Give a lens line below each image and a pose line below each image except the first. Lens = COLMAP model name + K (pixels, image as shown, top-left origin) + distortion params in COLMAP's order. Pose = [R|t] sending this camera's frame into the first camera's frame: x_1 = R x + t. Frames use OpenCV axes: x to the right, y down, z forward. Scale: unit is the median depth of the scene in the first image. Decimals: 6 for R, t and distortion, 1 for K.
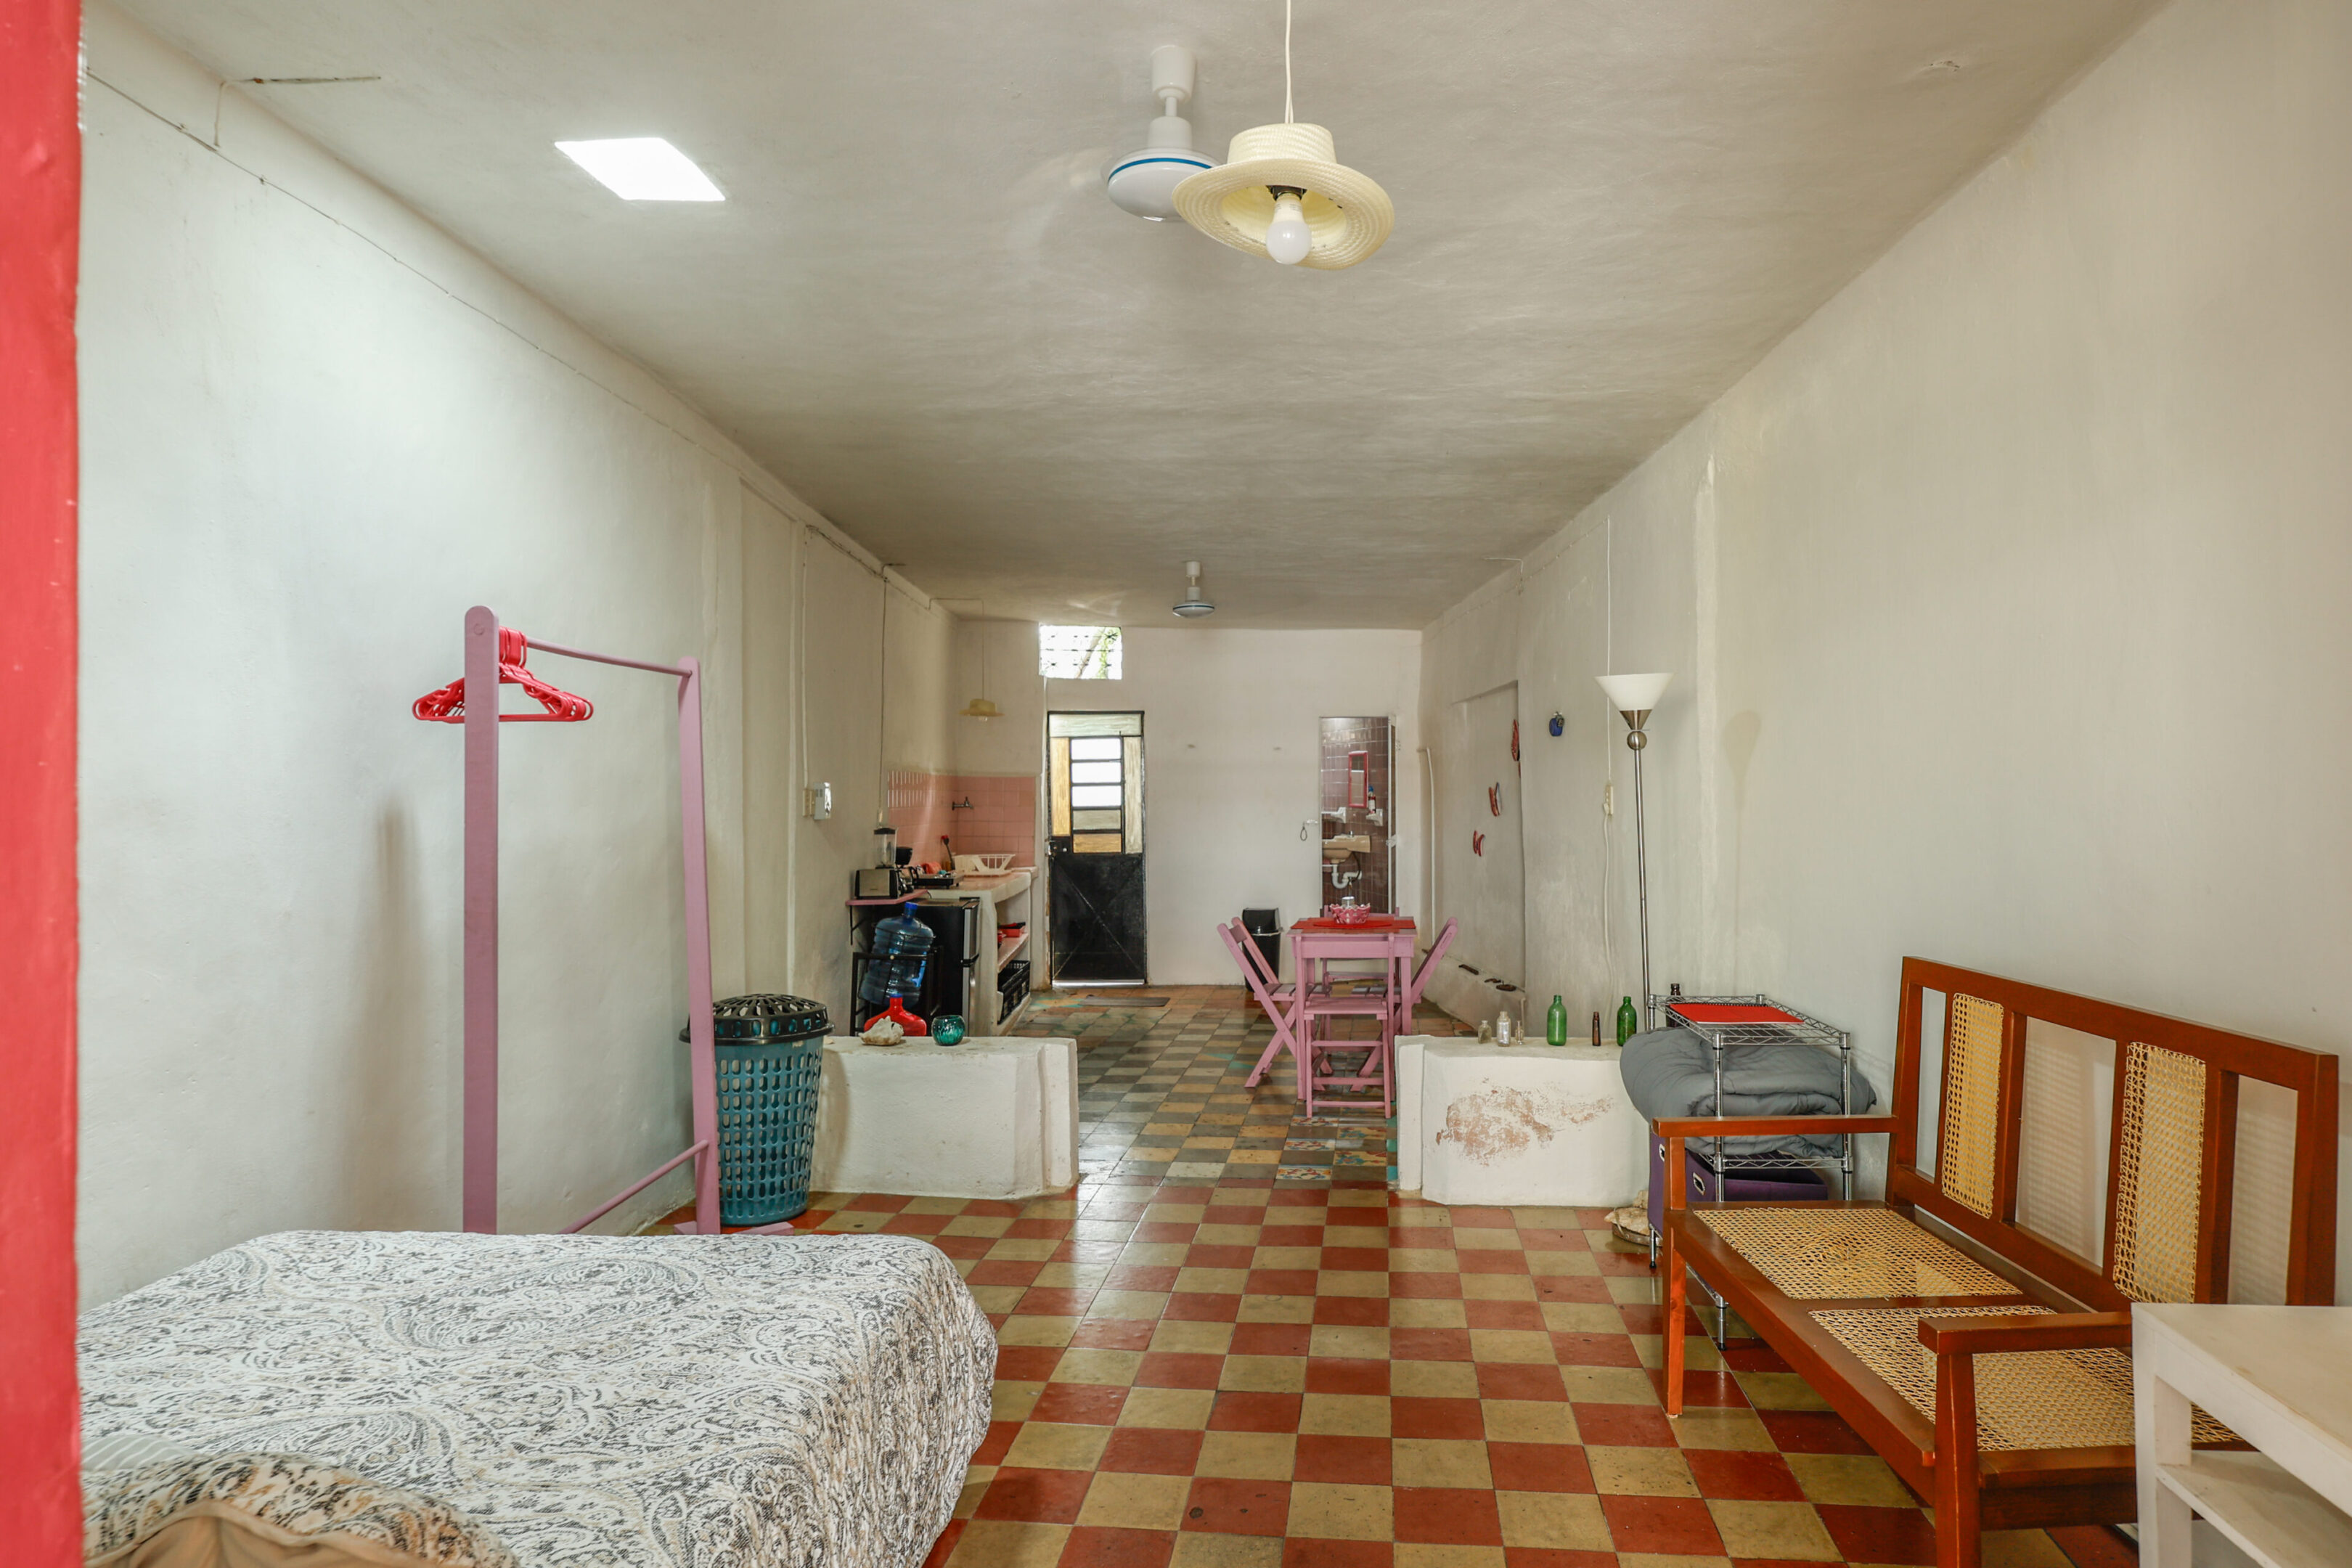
lens RADIAL K [[1306.8, 0, 1191.9], [0, 1306.8, 805.3], [0, 0, 1]] dist [-0.000775, -0.000327]
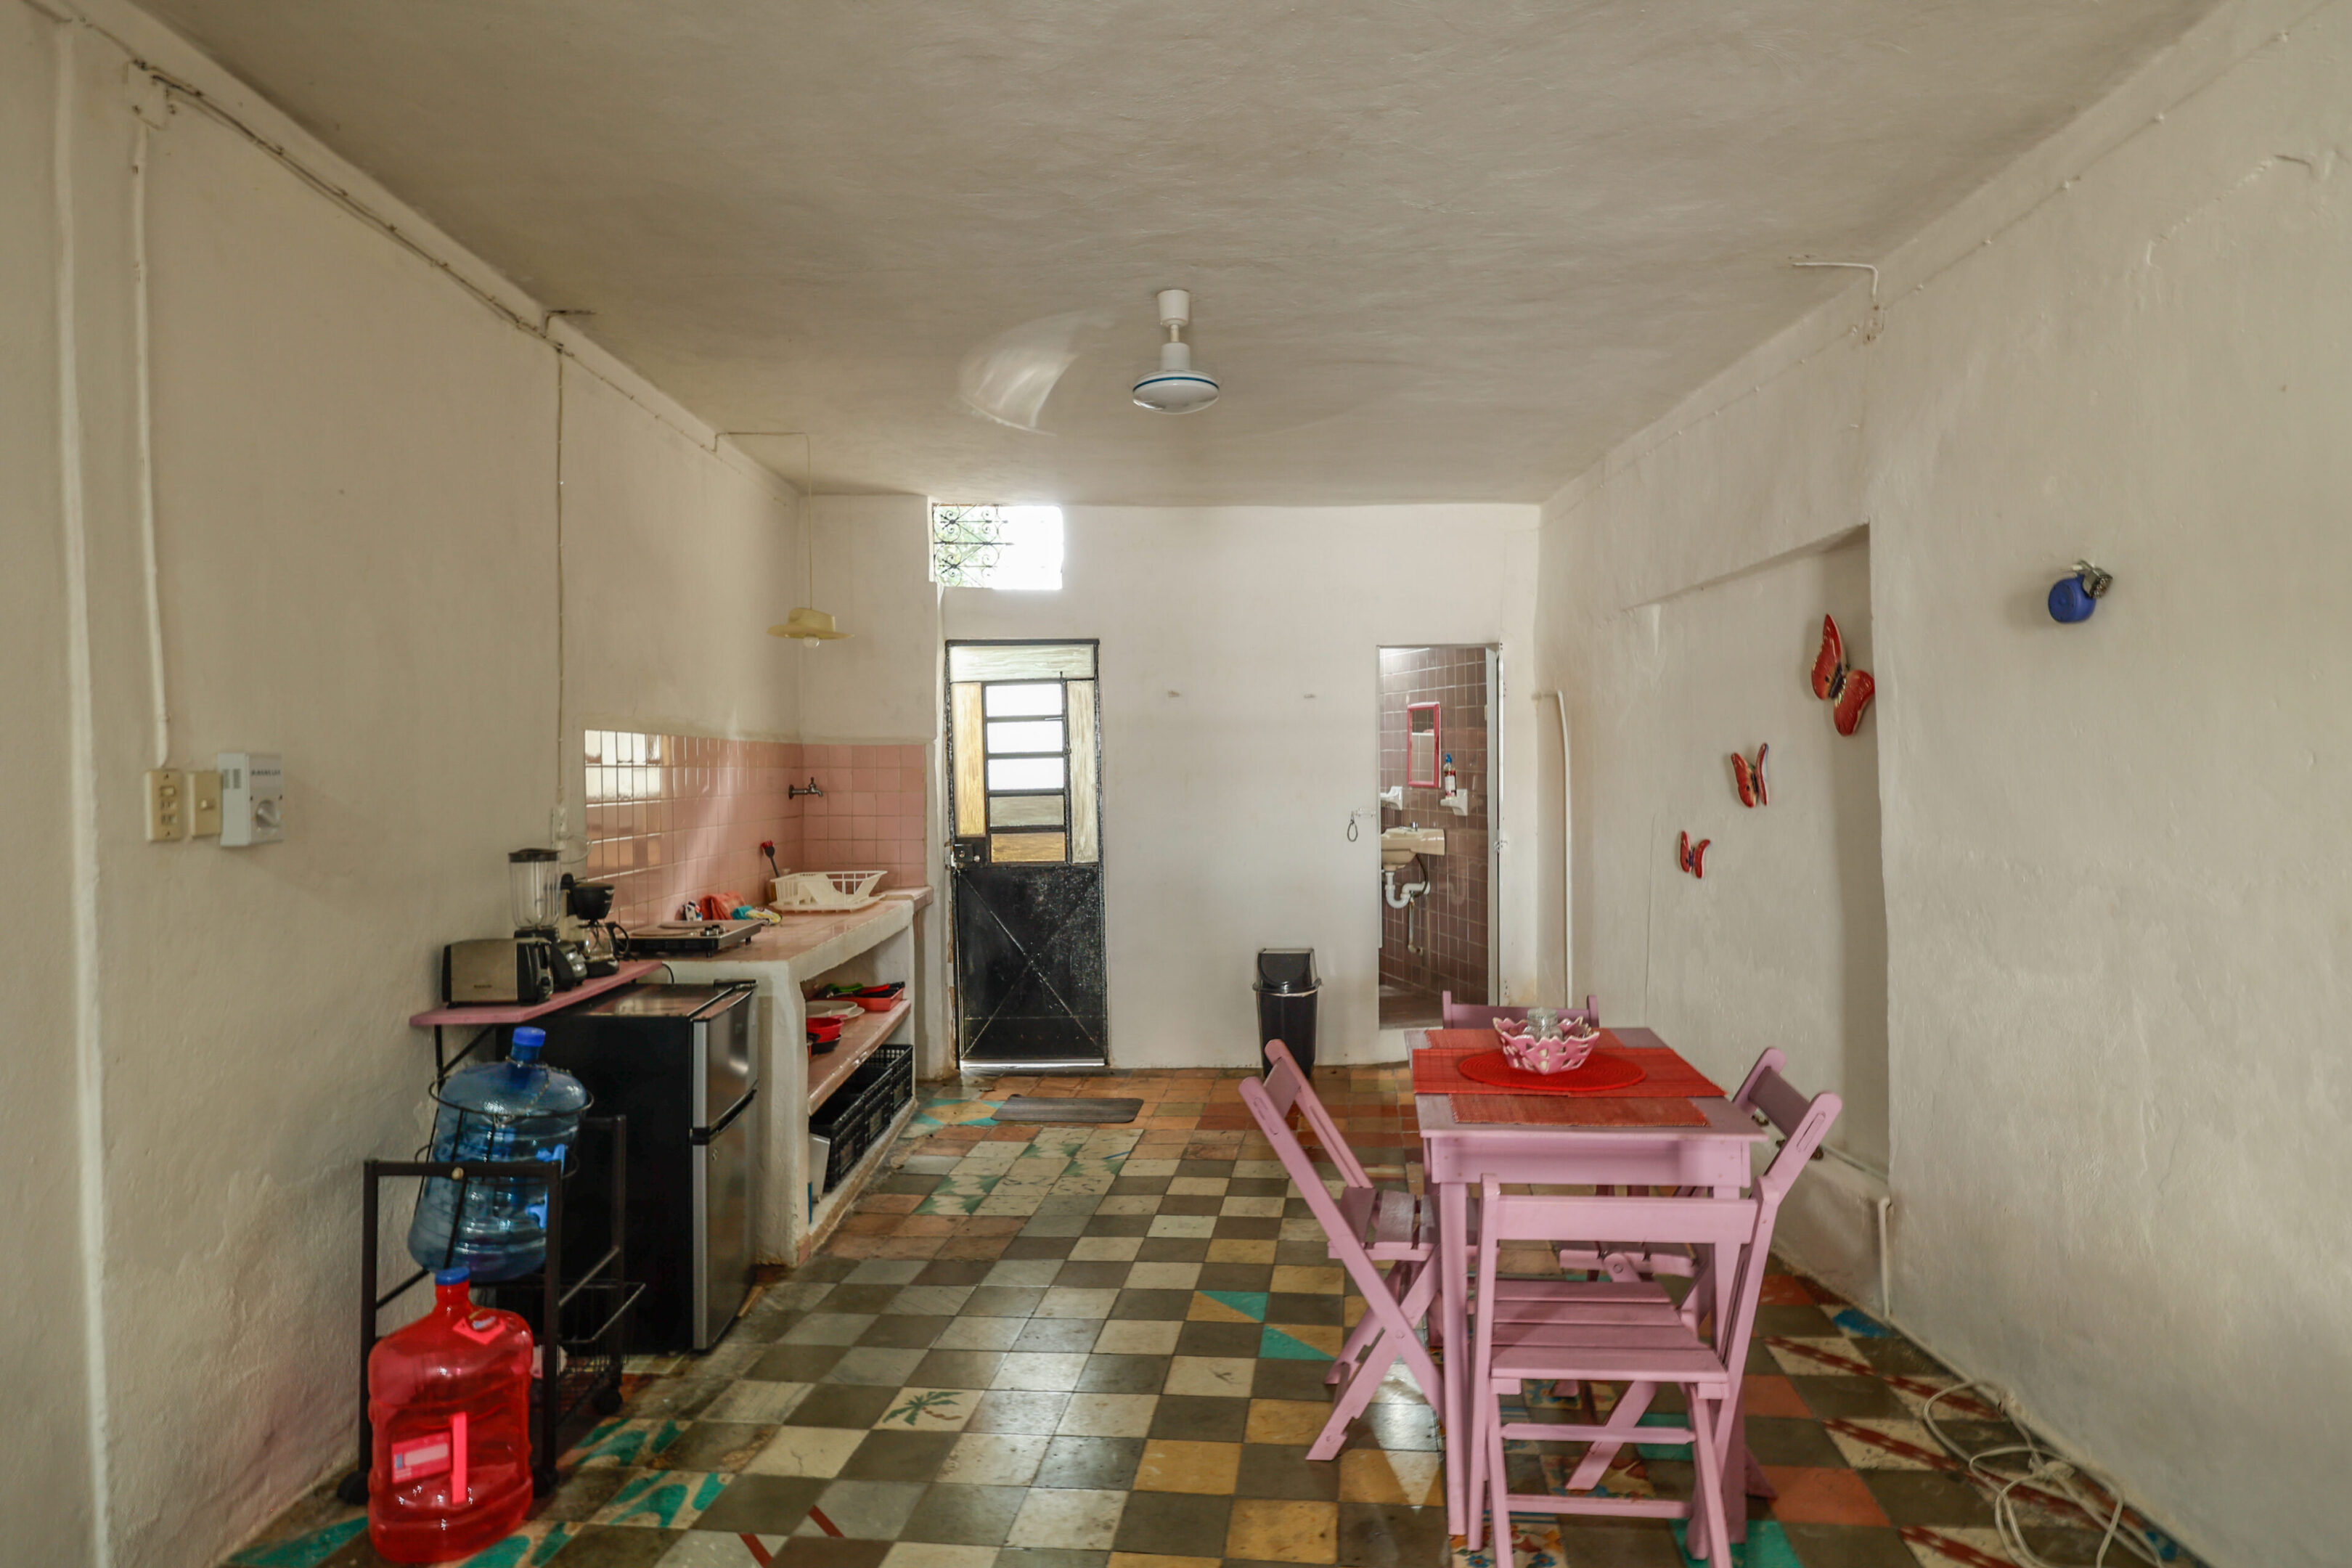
lens RADIAL K [[1306.8, 0, 1186.5], [0, 1306.8, 789.0], [0, 0, 1]] dist [-0.000775, -0.000327]
pose [[0.999913, -0.009029, 0.009592, -0.000681], [0.008948, 0.999924, 0.008489, -0.004403], [-0.009668, -0.008403, 0.999918, 0.365746]]
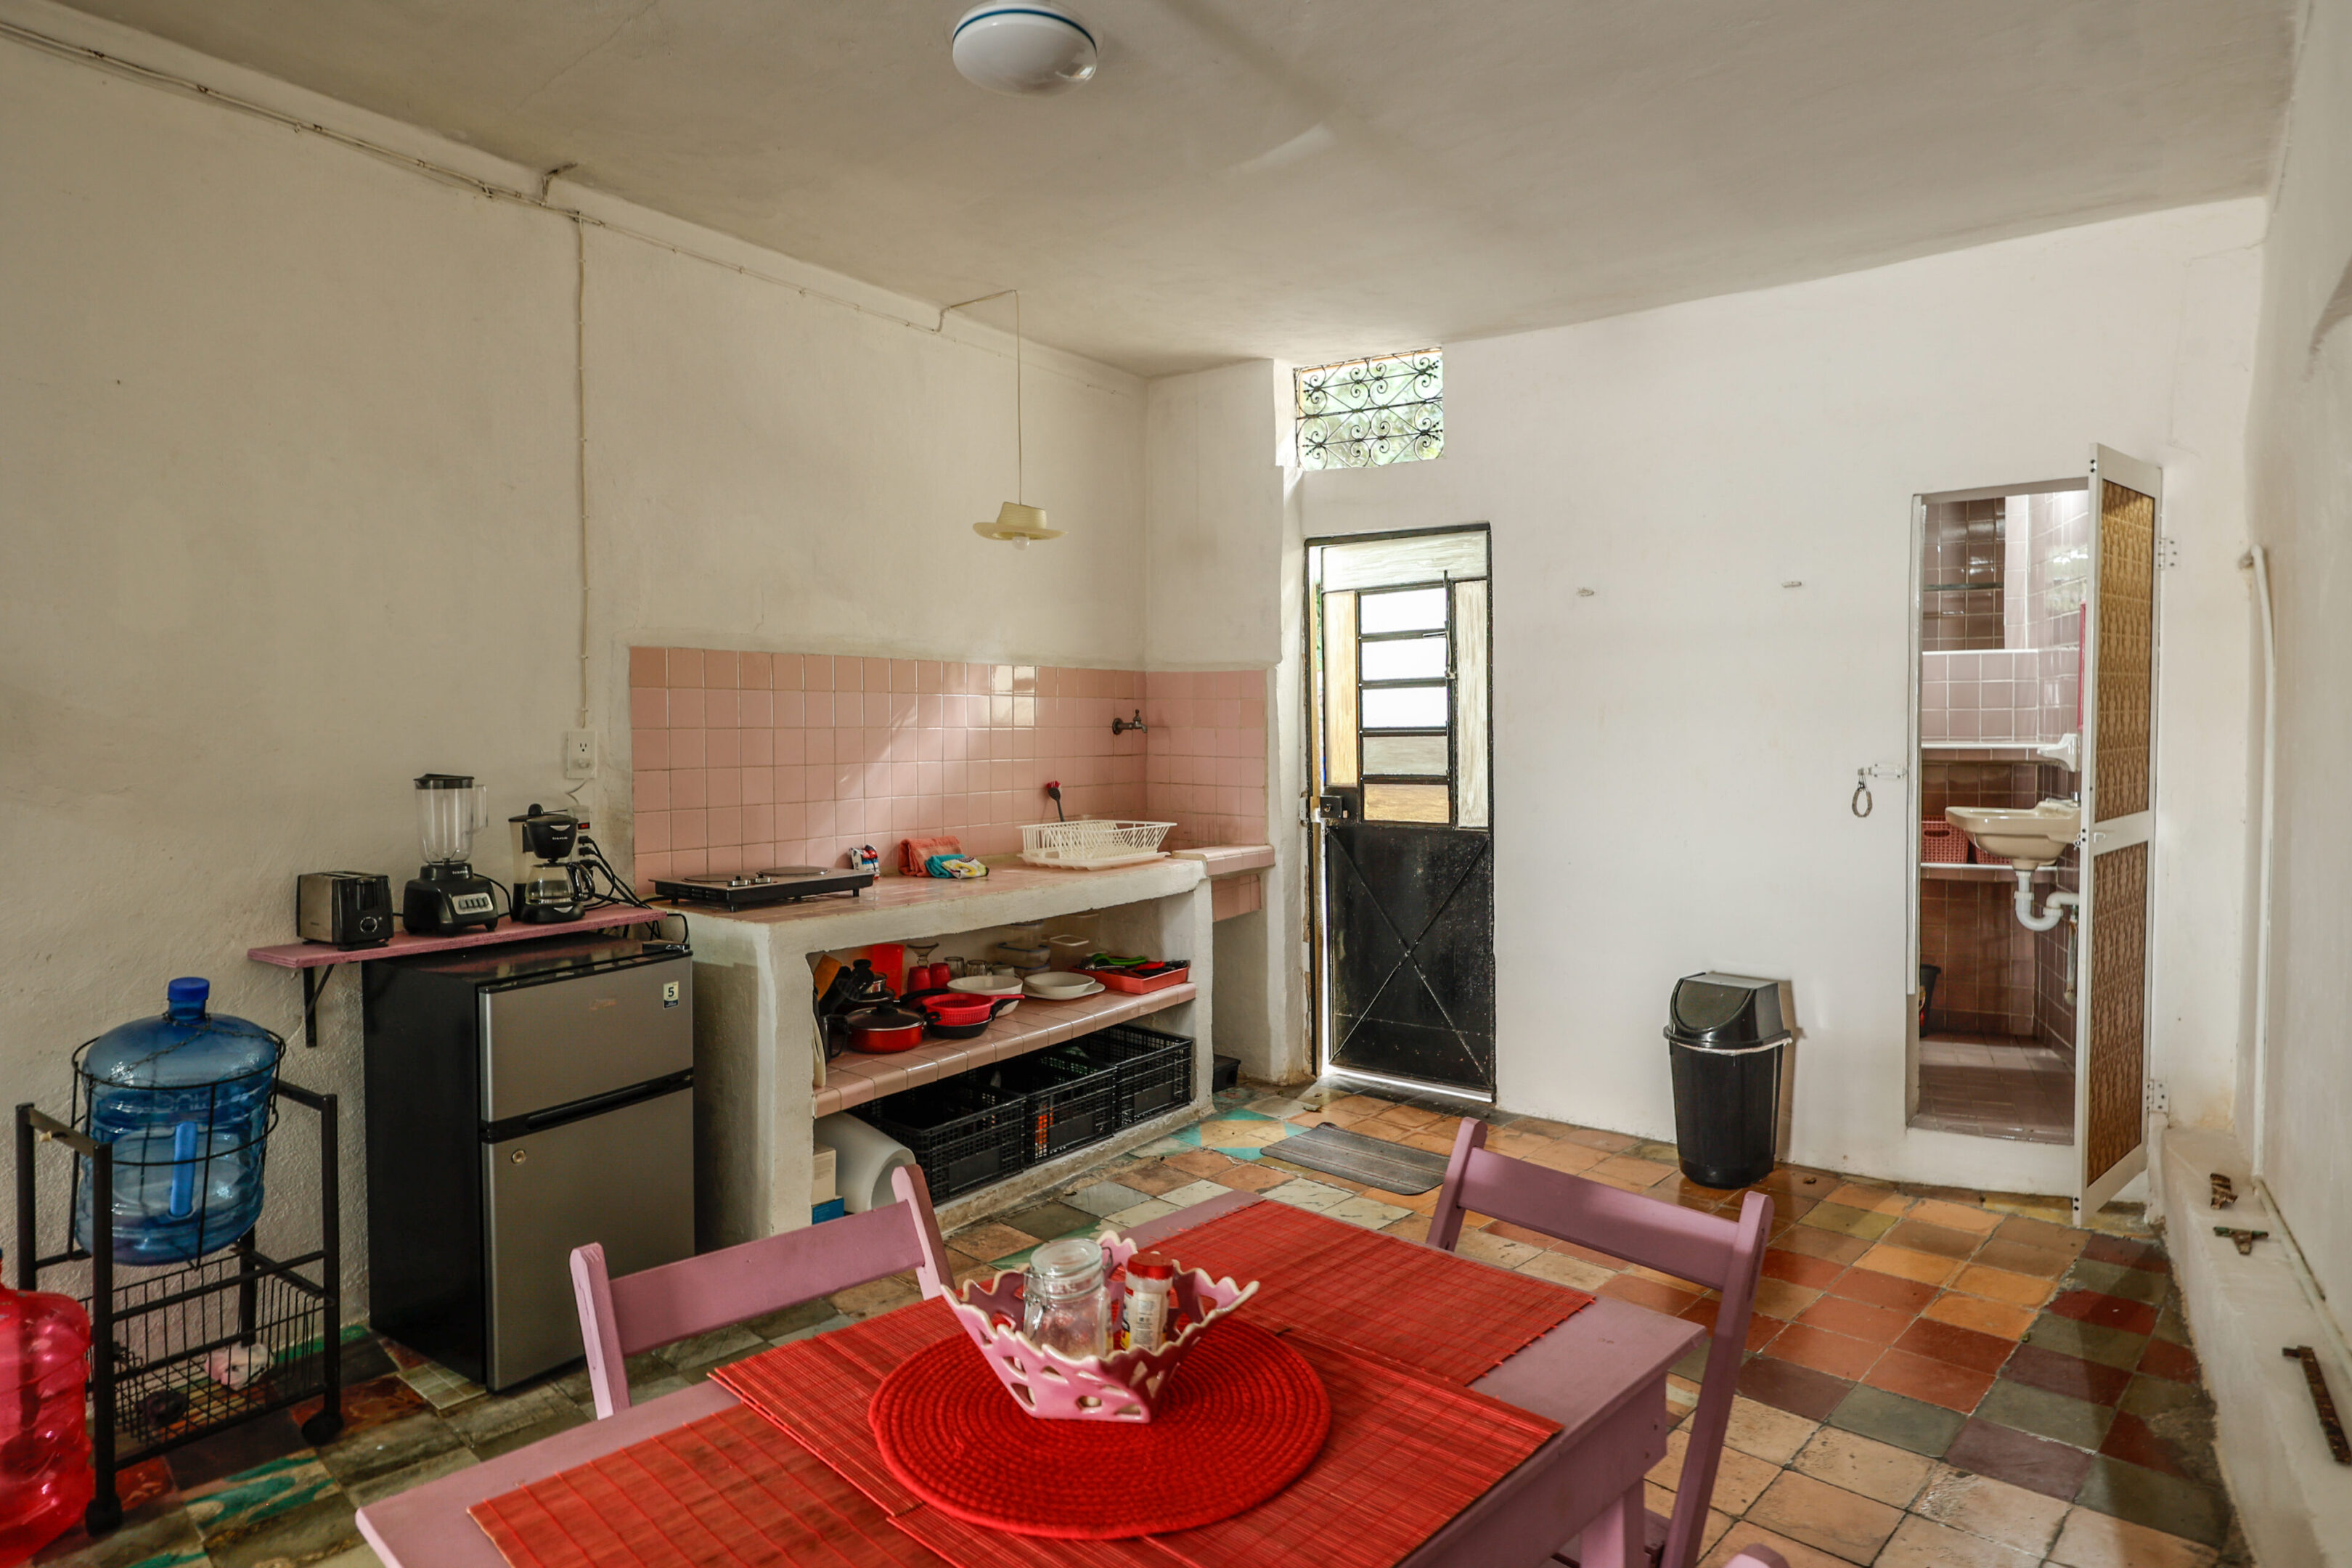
lens RADIAL K [[1306.8, 0, 1177.8], [0, 1306.8, 770.3], [0, 0, 1]] dist [-0.000775, -0.000327]
pose [[0.808939, 0.021973, -0.587482, 0.148779], [-0.003533, 0.999465, 0.032517, 0.000913], [0.587882, -0.024229, 0.808584, 0.561074]]
